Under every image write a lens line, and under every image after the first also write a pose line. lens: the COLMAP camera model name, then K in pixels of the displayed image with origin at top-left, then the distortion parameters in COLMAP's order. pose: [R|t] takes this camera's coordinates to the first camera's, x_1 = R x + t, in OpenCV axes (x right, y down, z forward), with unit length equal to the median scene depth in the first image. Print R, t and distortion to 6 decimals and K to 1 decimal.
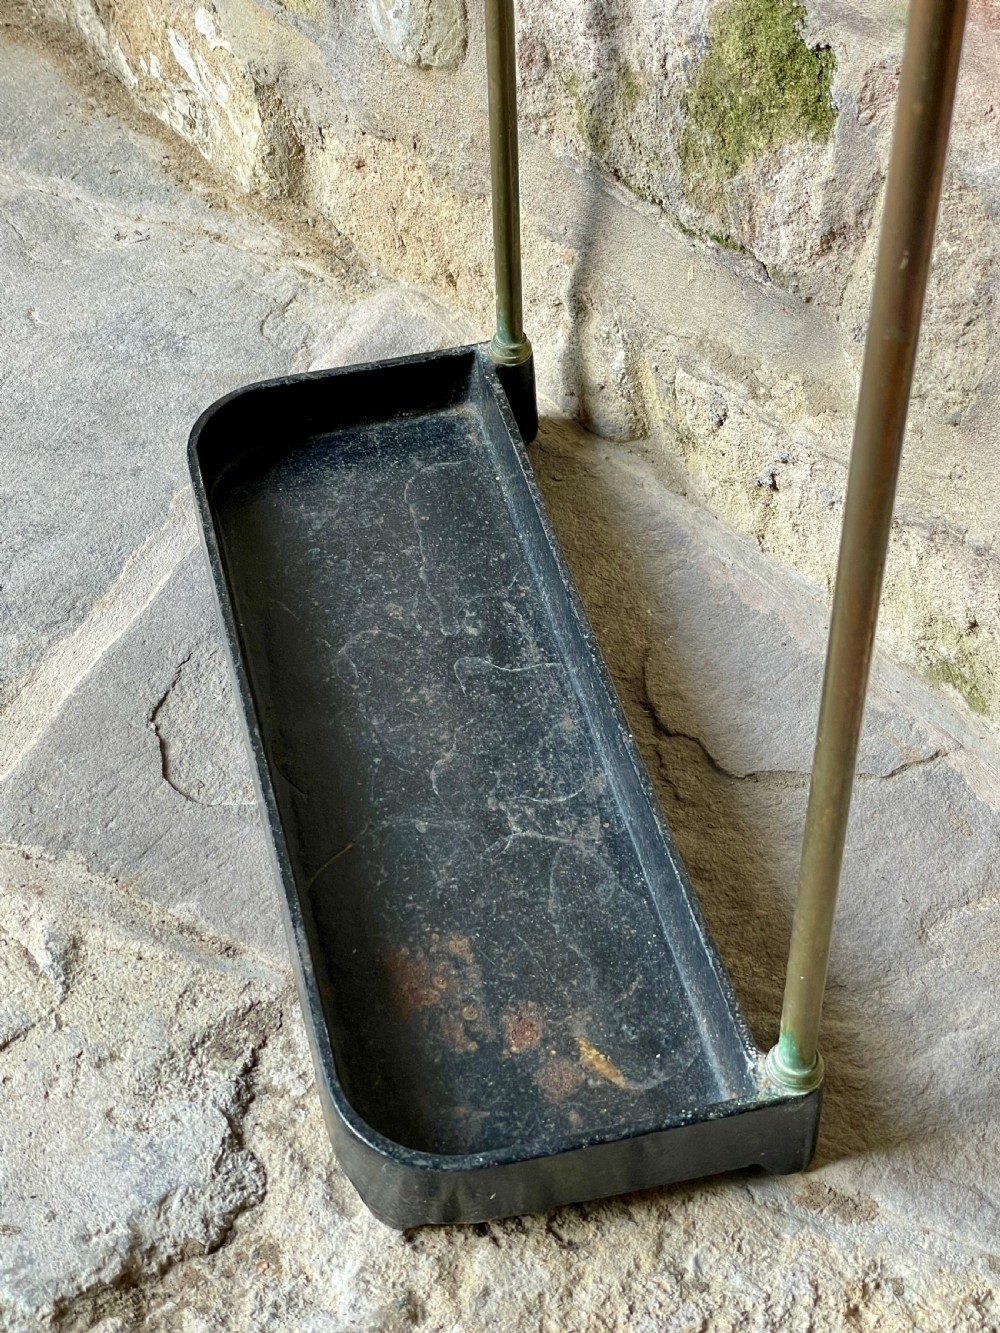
lens RADIAL K [[2200.6, 0, 494.5], [0, 2200.6, 664.1], [0, 0, 1]] dist [0.063277, 0.000000]
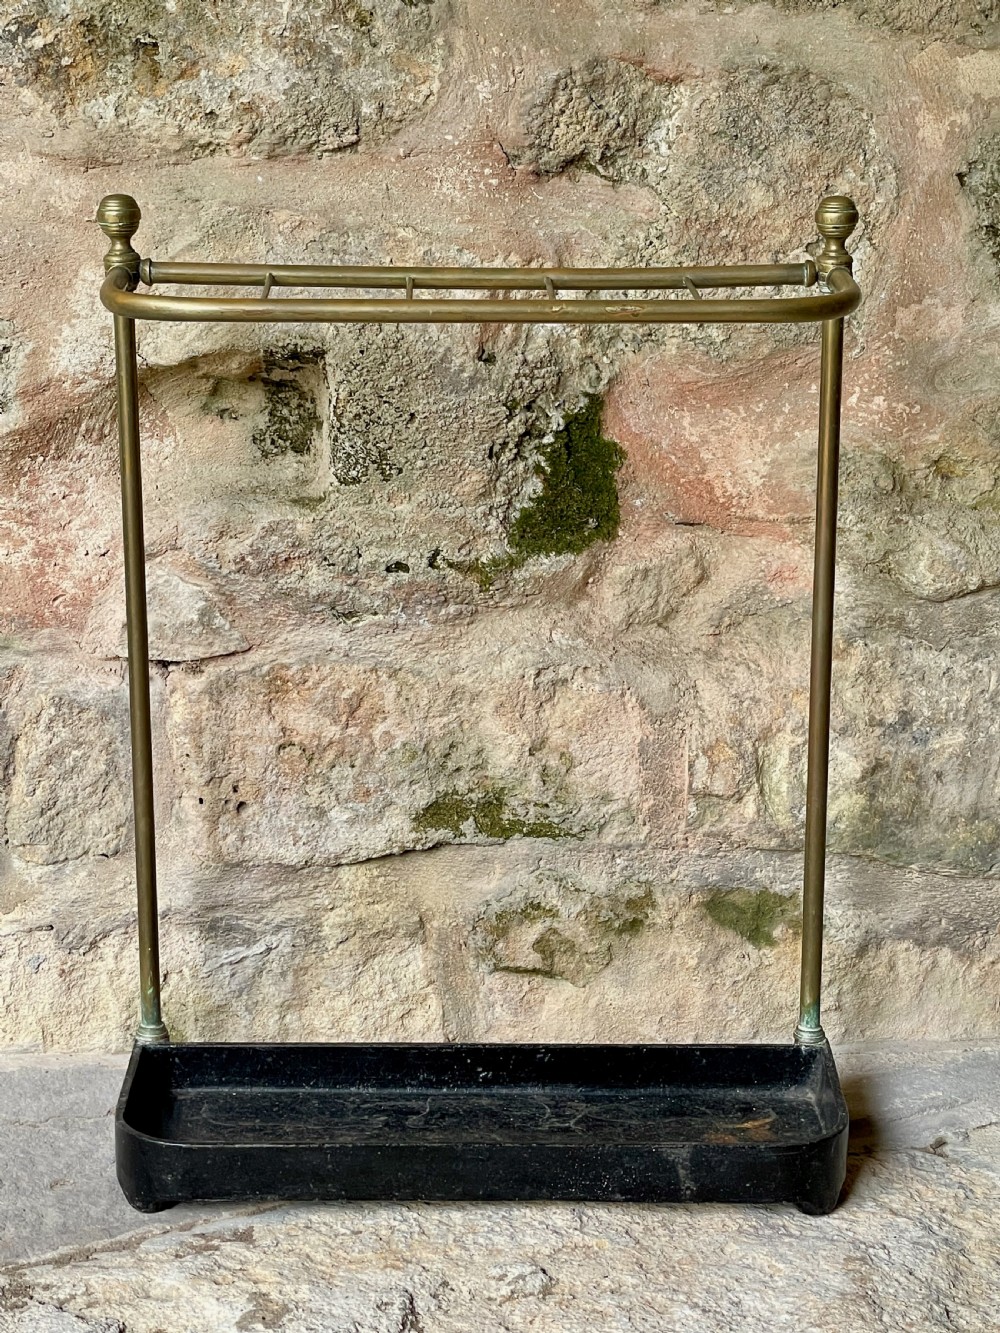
lens RADIAL K [[2907.5, 0, 495.3], [0, 2907.5, 670.8], [0, 0, 1]] dist [0.063020, 0.000000]
pose [[0.583677, -0.186704, 0.790229, -1.245749], [0.579114, 0.777891, -0.243955, 0.453728], [-0.569165, 0.600023, 0.562160, -0.454832]]
